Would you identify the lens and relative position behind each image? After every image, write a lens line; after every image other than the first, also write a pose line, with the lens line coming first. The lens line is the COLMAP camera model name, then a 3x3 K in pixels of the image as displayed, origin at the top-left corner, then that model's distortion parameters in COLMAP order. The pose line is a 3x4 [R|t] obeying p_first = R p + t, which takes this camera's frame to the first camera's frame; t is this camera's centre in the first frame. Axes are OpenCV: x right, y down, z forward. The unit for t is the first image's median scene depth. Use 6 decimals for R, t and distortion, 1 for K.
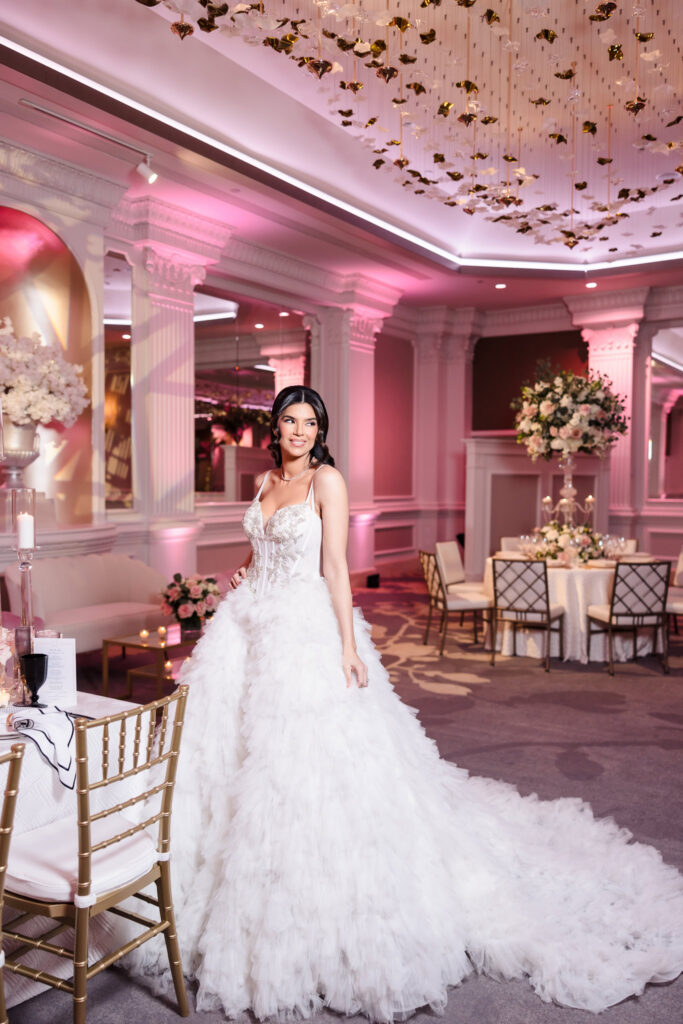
lens RADIAL K [[851.7, 0, 342.1], [0, 851.7, 523.9], [0, 0, 1]] dist [-0.001496, 0.004971]
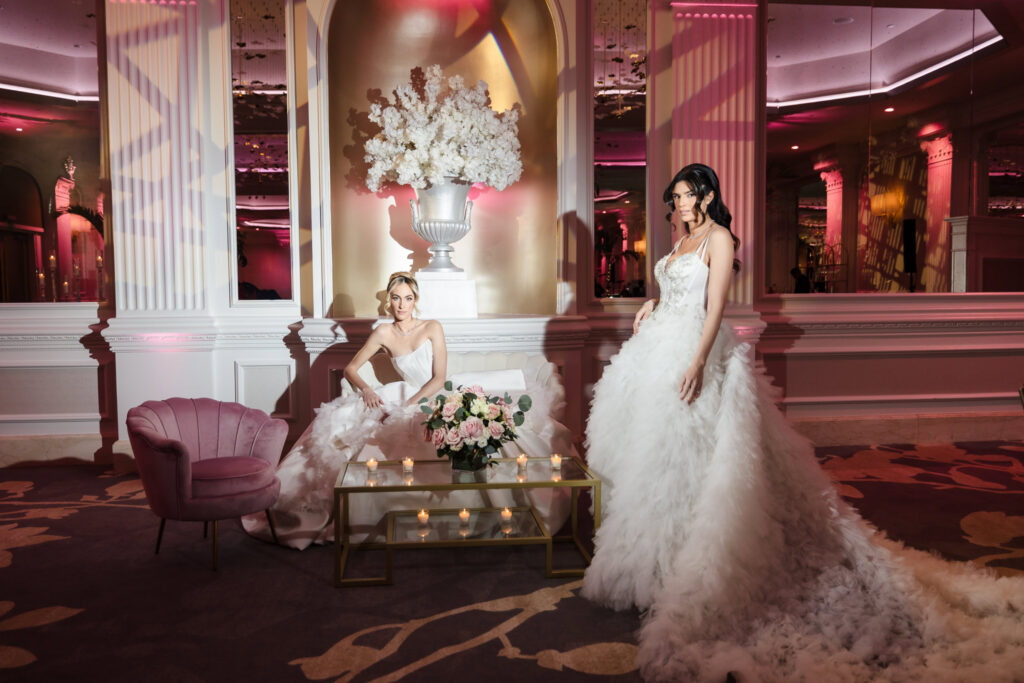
lens RADIAL K [[808.6, 0, 512.0], [0, 808.6, 338.2], [0, 0, 1]] dist [0.002567, 0.000750]
pose [[0.630585, 0.035231, -0.775320, 0.262679], [-0.031920, 0.999301, 0.019449, 0.008384], [0.775463, 0.012484, 0.631269, 0.513369]]
